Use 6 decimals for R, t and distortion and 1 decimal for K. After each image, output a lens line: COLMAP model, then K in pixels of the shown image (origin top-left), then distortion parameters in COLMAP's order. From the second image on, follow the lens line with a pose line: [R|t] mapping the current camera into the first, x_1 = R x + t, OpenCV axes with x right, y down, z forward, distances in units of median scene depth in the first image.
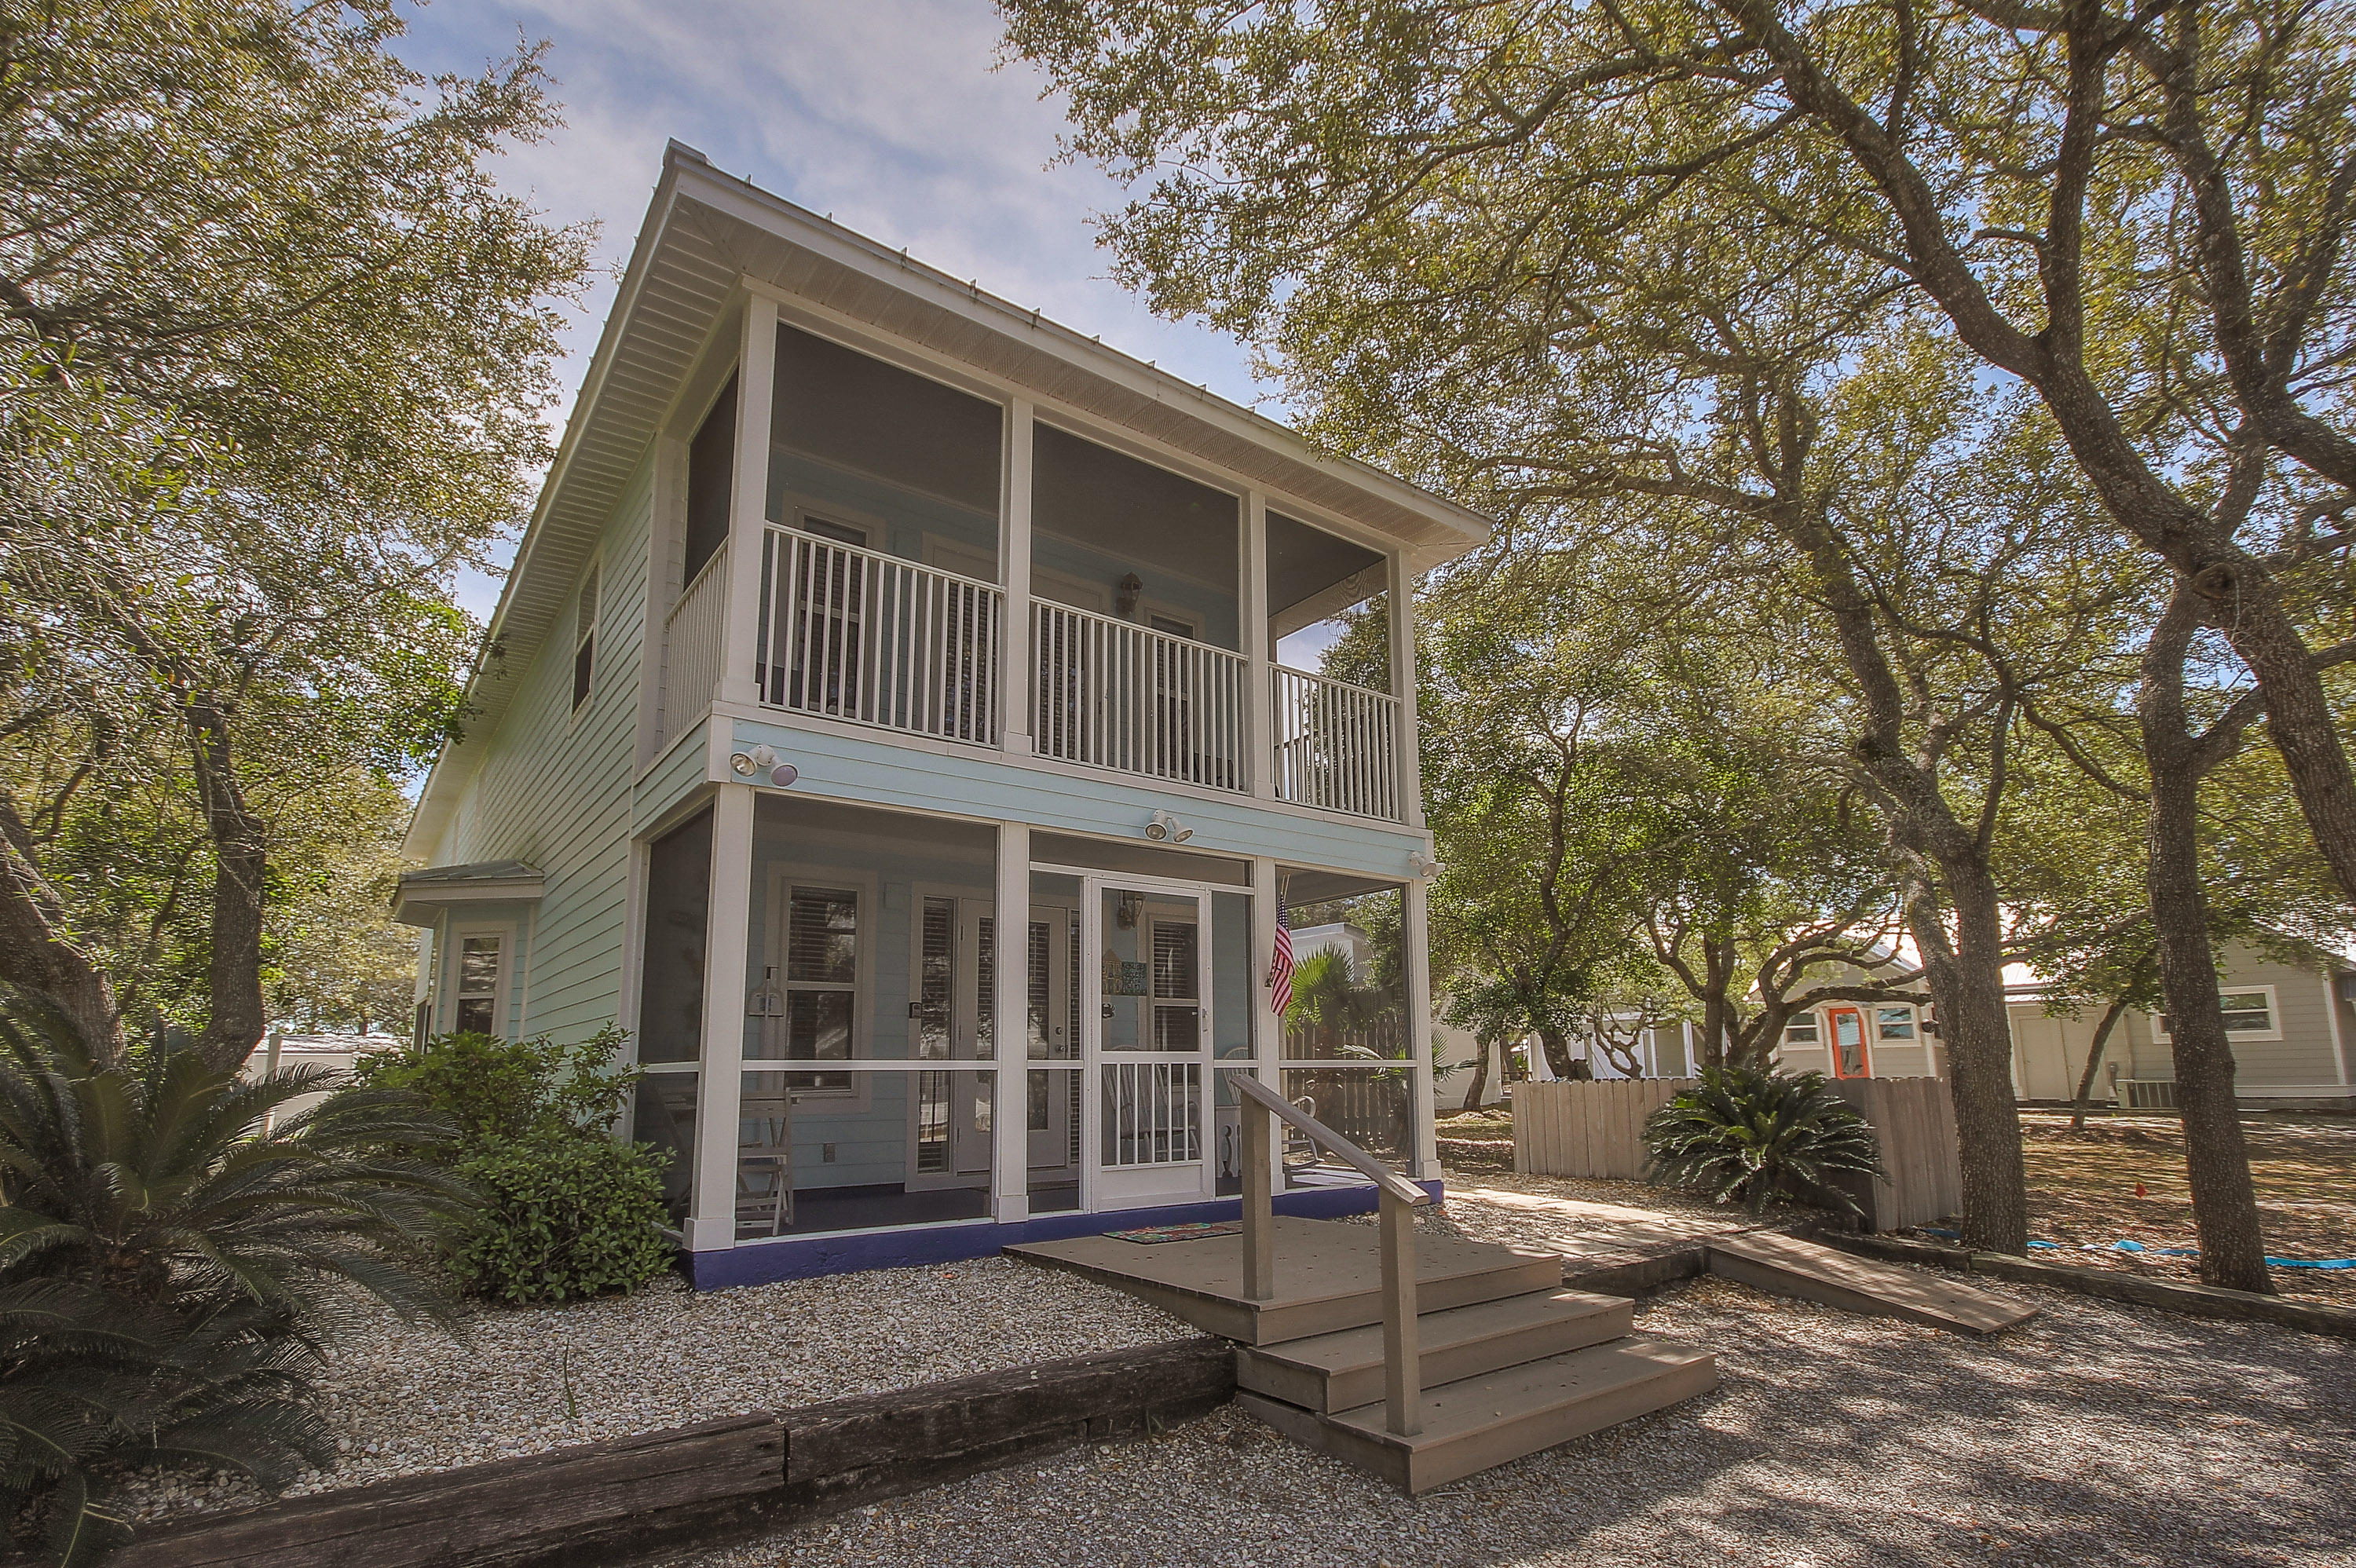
lens RADIAL K [[1114.3, 0, 1171.6], [0, 1114.3, 831.1], [0, 0, 1]] dist [0.002200, -0.008372]
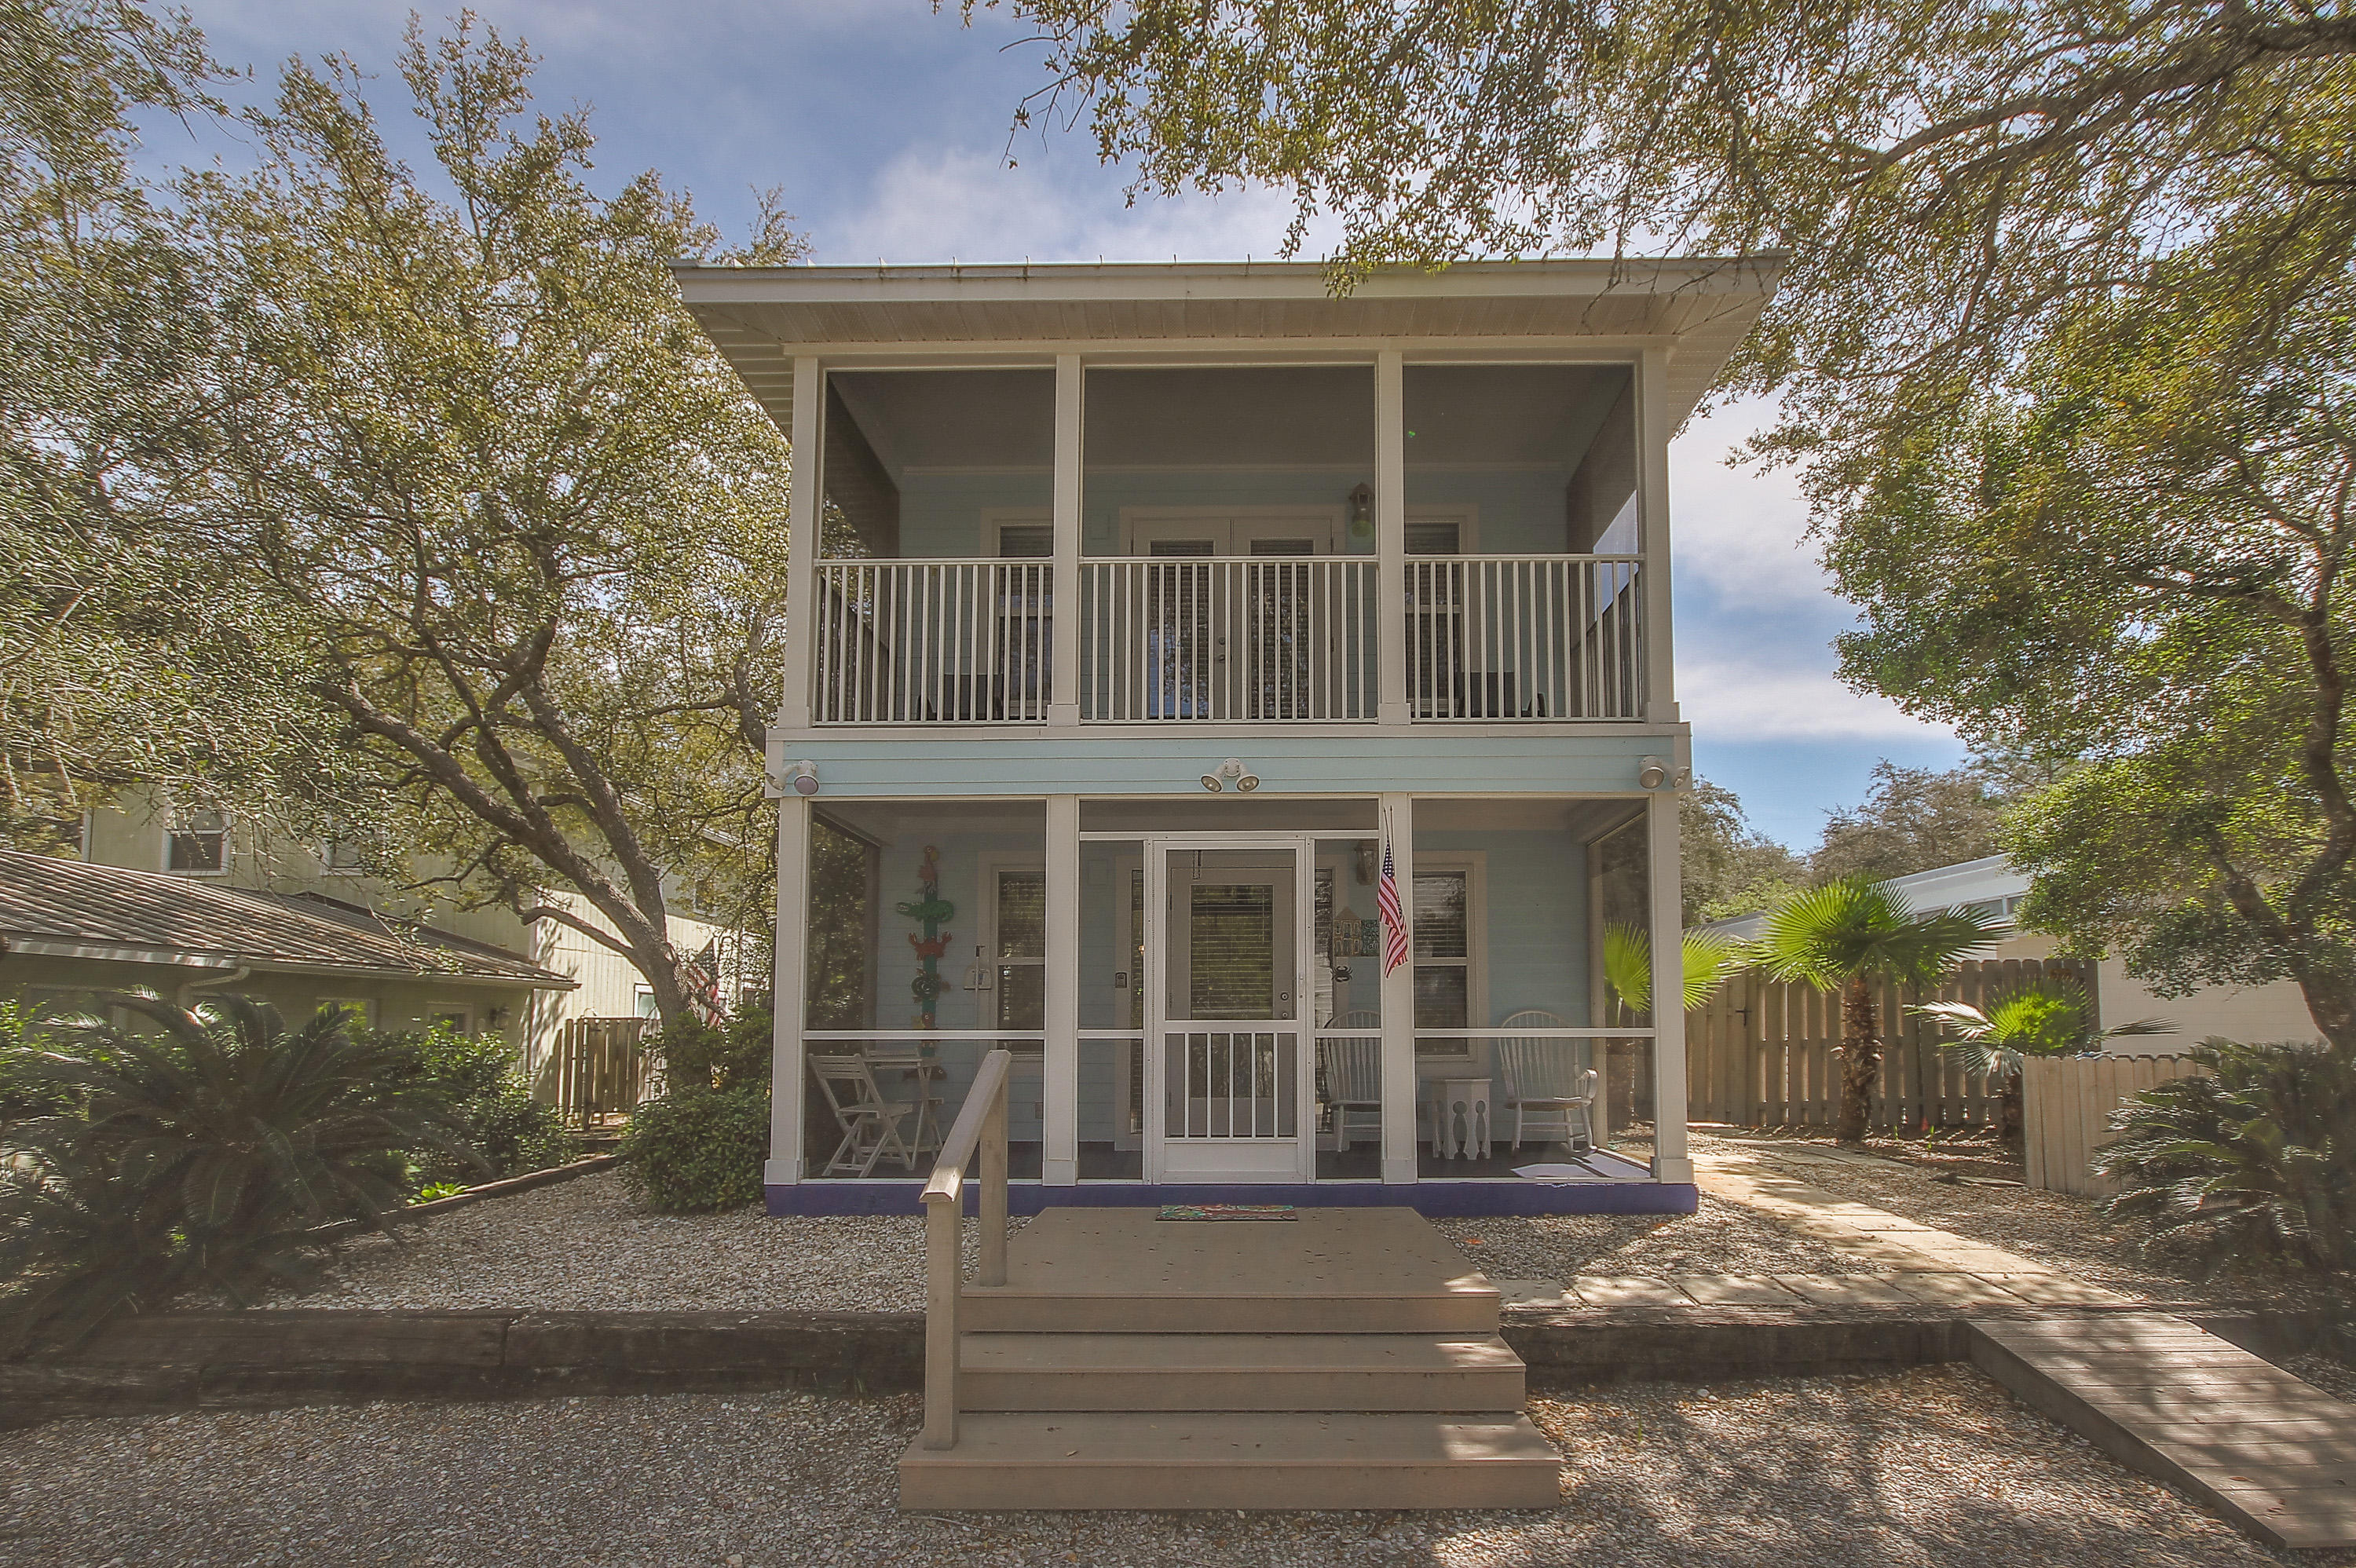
lens RADIAL K [[1121.2, 0, 1182.7], [0, 1121.2, 898.8], [0, 0, 1]] dist [0.015244, -0.021552]
pose [[0.789764, -0.067604, -0.609674, 0.551517], [0.126643, 0.990465, 0.054223, 0.043641], [0.600195, -0.120034, 0.790795, 0.260032]]
